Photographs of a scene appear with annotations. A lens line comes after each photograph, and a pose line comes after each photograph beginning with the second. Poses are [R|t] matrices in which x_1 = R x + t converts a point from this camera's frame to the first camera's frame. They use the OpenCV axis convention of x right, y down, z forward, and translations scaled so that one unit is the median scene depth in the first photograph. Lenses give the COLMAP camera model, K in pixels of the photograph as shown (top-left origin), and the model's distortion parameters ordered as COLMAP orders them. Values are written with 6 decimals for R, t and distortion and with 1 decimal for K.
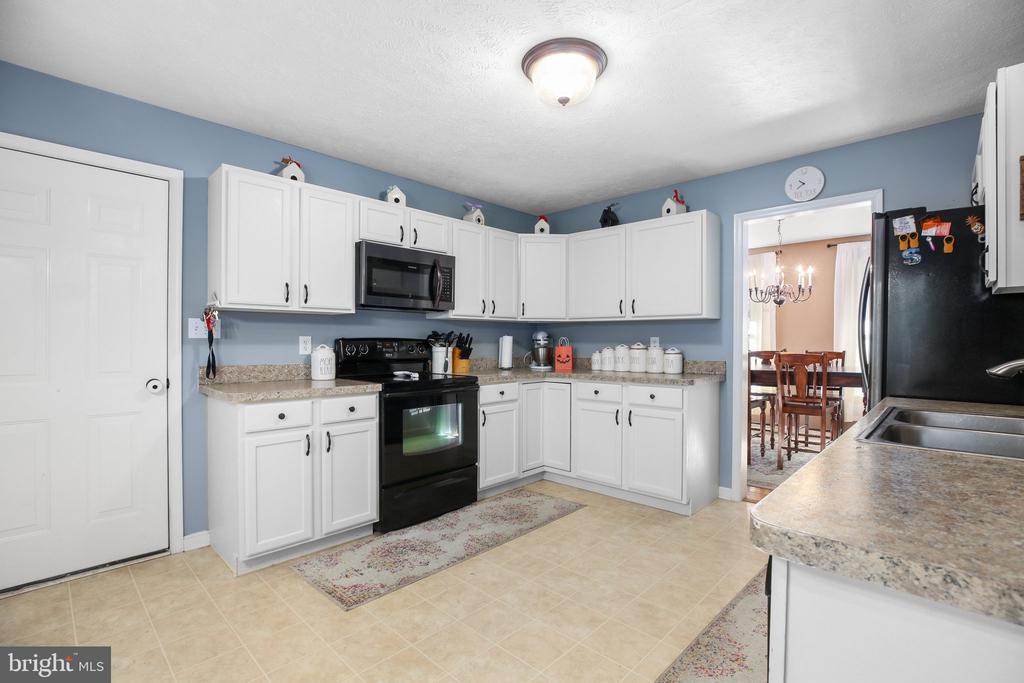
lens RADIAL K [[470.0, 0, 513.9], [0, 470.0, 342.2], [0, 0, 1]] dist [-0.042019, 0.012542]
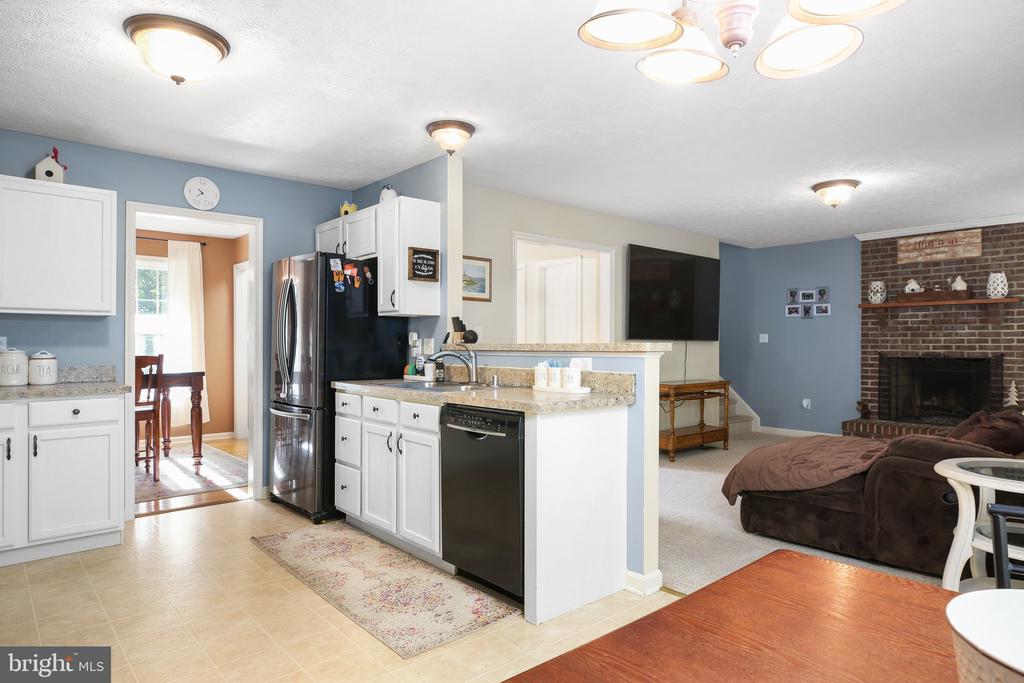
lens RADIAL K [[613.2, 0, 516.6], [0, 613.2, 343.9], [0, 0, 1]] dist [-0.019414, 0.016348]
pose [[0.082777, -0.002871, 0.996564, -0.704039], [0.000186, 0.999996, 0.002865, -0.003227], [-0.996568, -0.000051, 0.082777, 0.168177]]
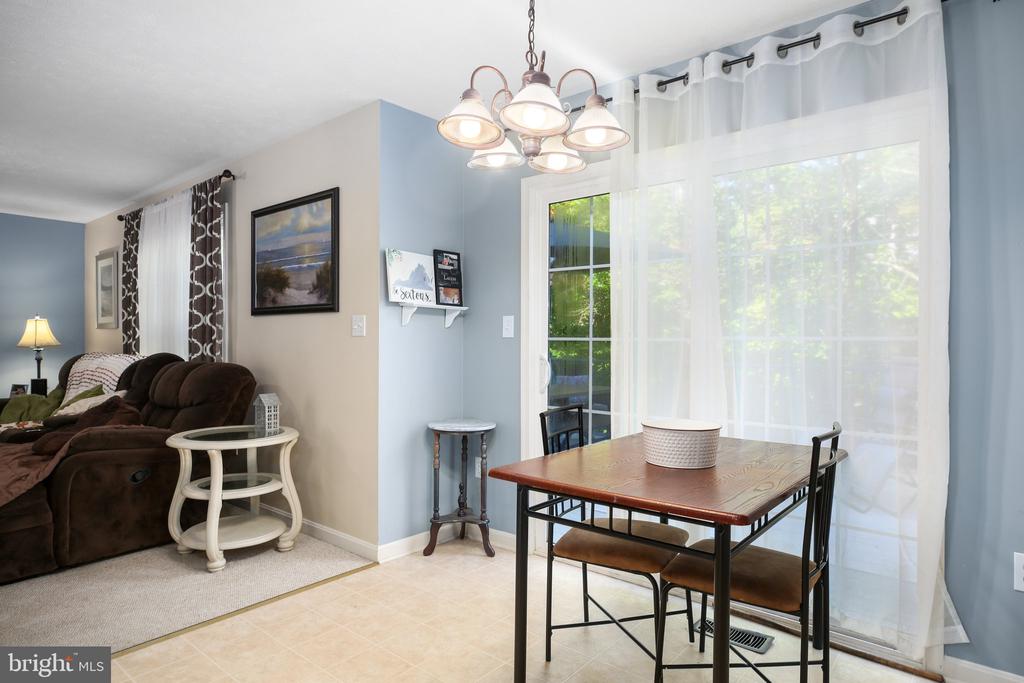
lens RADIAL K [[588.5, 0, 514.0], [0, 588.5, 344.7], [0, 0, 1]] dist [-0.007923, -0.000219]
pose [[-0.997767, -0.007521, -0.066363, -0.281744], [-0.007852, 0.999958, 0.004729, 0.000454], [0.066324, 0.005240, -0.997784, 0.628478]]
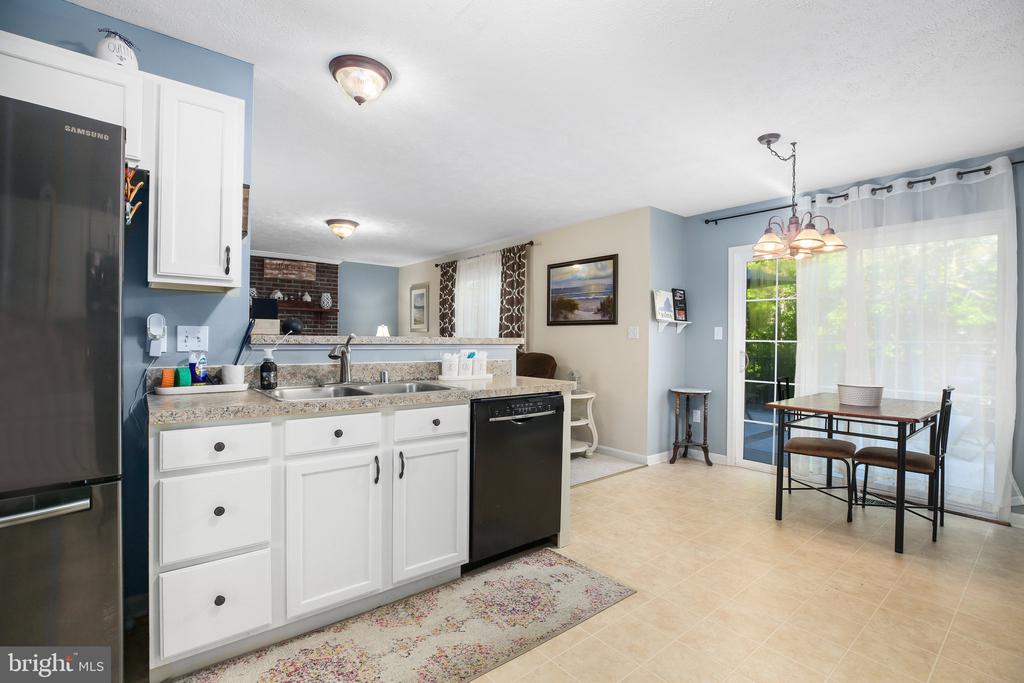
lens RADIAL K [[470.0, 0, 513.9], [0, 470.0, 342.2], [0, 0, 1]] dist [-0.042019, 0.012542]
pose [[-0.993148, -0.015259, 0.115864, 0.120495], [-0.014675, 0.999875, 0.005890, 0.001008], [-0.115940, 0.004149, -0.993248, 1.071964]]
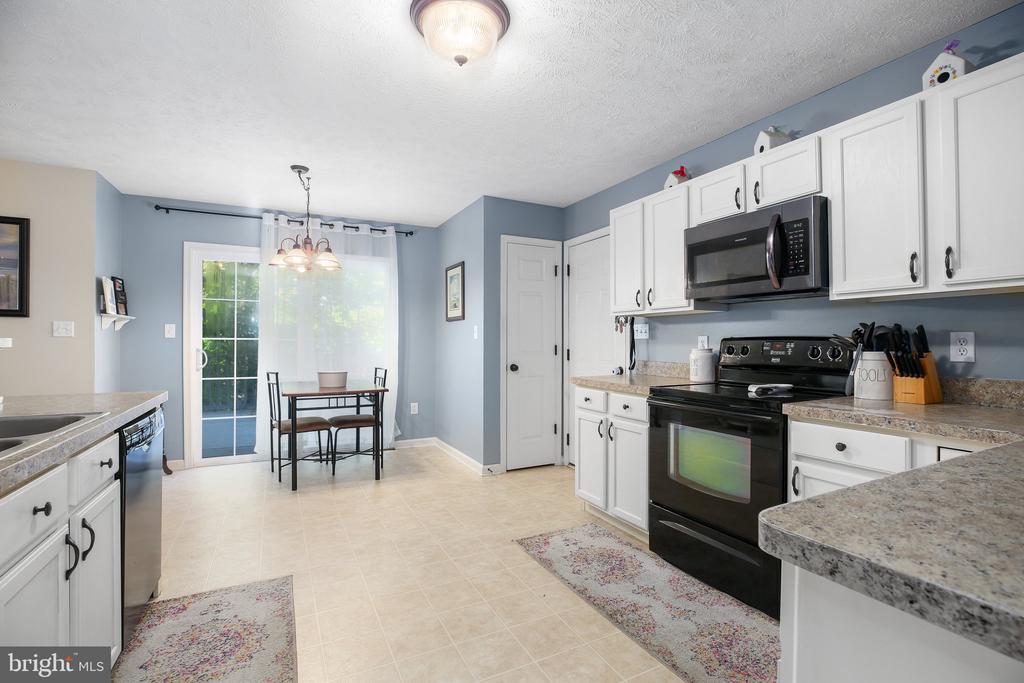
lens RADIAL K [[471.3, 0, 523.1], [0, 471.3, 339.8], [0, 0, 1]] dist [-0.040244, 0.010663]
pose [[-0.315003, -0.005466, -0.949075, 0.602157], [-0.003640, 0.999983, -0.004551, 0.000803], [0.949084, 0.002021, -0.315018, 0.946847]]
